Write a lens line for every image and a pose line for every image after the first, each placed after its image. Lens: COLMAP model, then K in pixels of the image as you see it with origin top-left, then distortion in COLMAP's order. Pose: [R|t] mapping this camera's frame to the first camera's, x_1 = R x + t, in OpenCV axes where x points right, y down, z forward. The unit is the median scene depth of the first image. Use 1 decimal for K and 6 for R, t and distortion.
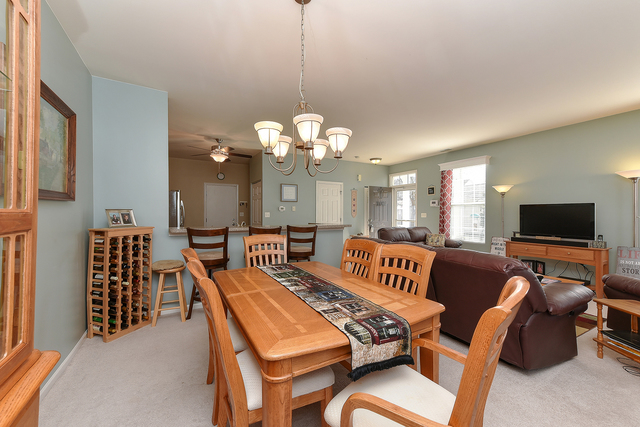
lens RADIAL K [[253.7, 0, 322.5], [0, 253.7, 211.5], [0, 0, 1]] dist [0.001354, 0.000176]
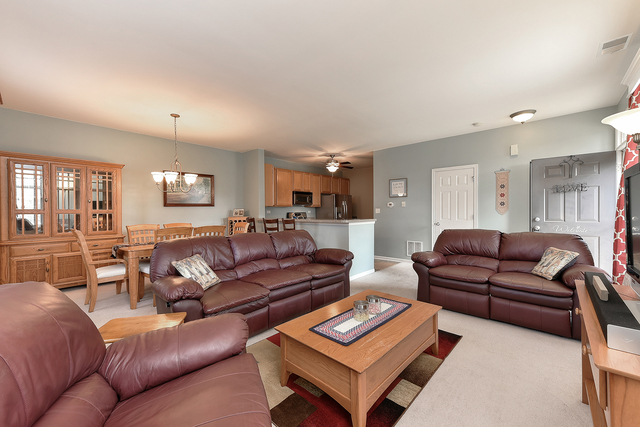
lens RADIAL K [[253.7, 0, 319.3], [0, 253.7, 212.0], [0, 0, 1]] dist [0.001354, 0.000176]
pose [[0.290895, -0.000329, -0.956755, 0.697506], [0.016714, 0.999849, 0.004738, 0.008525], [0.956609, -0.017369, 0.290857, 0.423787]]
